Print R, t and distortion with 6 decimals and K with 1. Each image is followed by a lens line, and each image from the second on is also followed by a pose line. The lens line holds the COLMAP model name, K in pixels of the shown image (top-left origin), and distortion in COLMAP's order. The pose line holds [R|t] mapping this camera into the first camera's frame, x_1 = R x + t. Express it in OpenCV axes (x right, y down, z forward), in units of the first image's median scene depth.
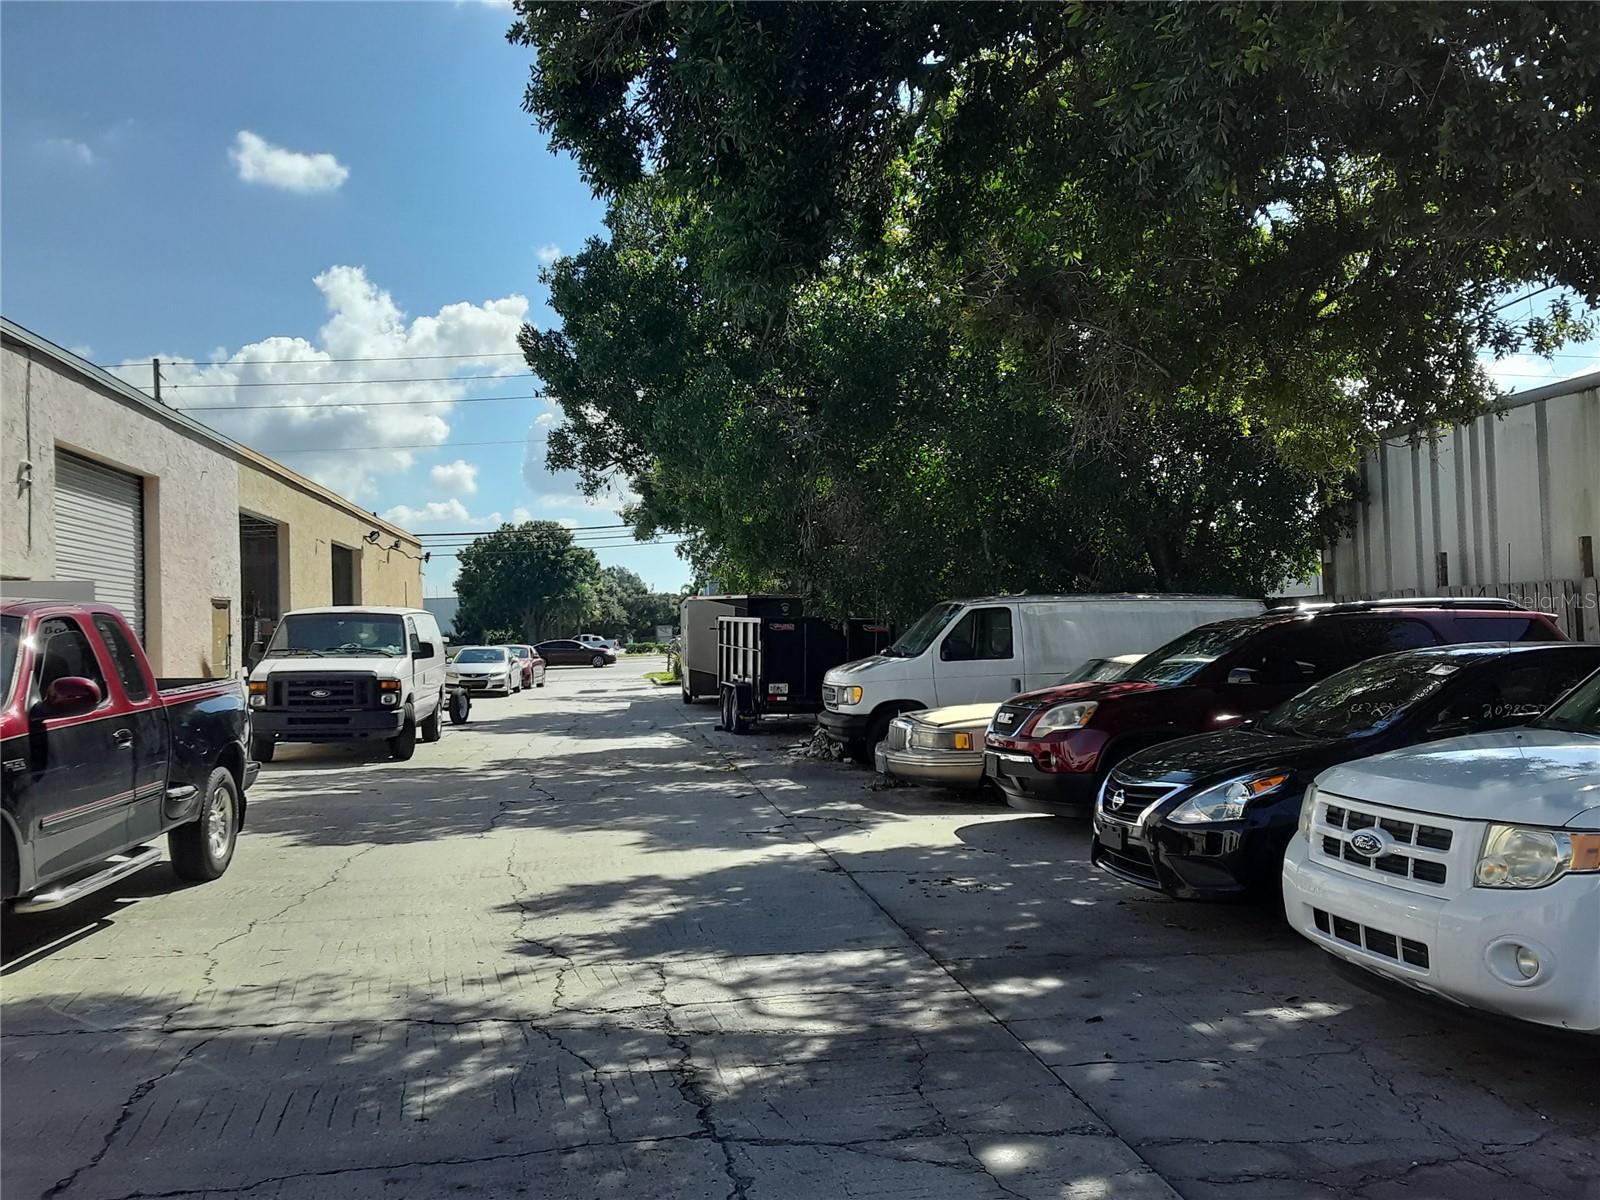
lens RADIAL K [[1698.4, 0, 800.0], [0, 1698.4, 600.0], [0, 0, 1]] dist [0.001105, 0.006067]
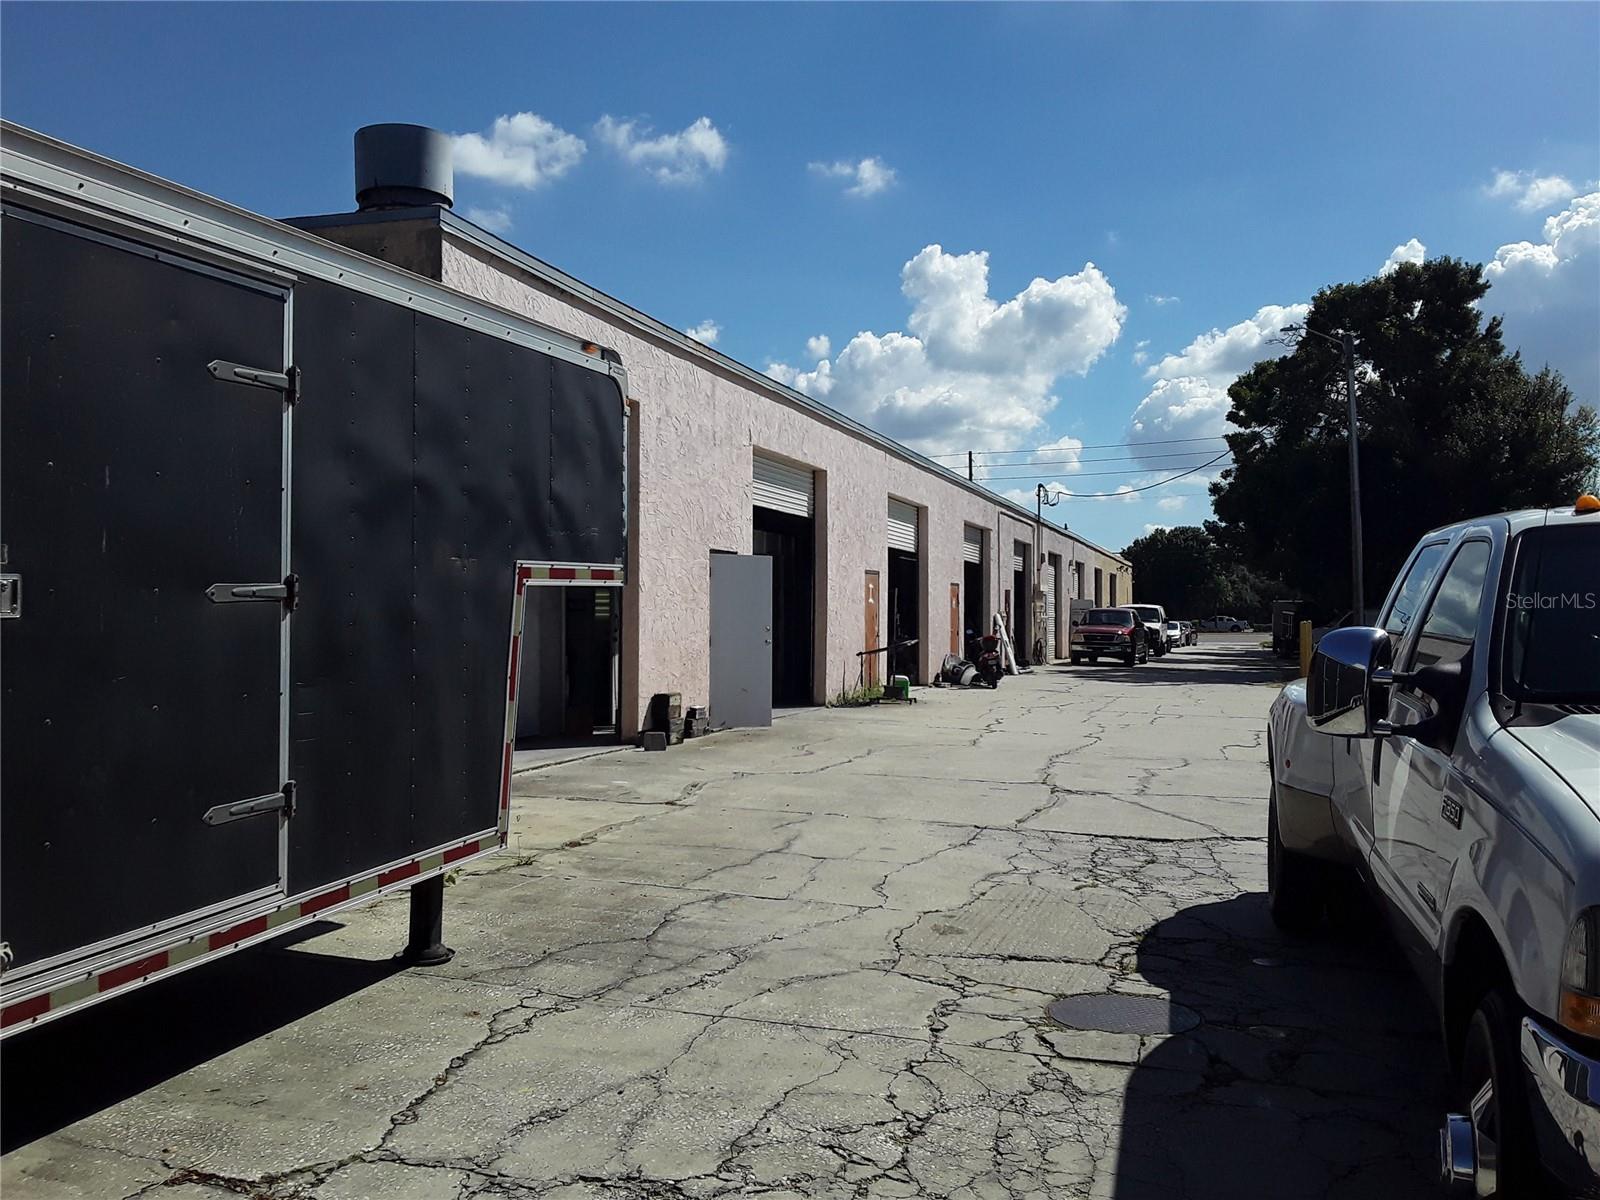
lens RADIAL K [[1698.4, 0, 800.0], [0, 1698.4, 600.0], [0, 0, 1]] dist [0.001105, 0.006067]
pose [[0.945310, -0.001122, -0.326173, 0.004255], [0.009820, 0.999639, 0.025022, -0.010181], [0.326027, -0.026856, 0.944979, -0.185359]]
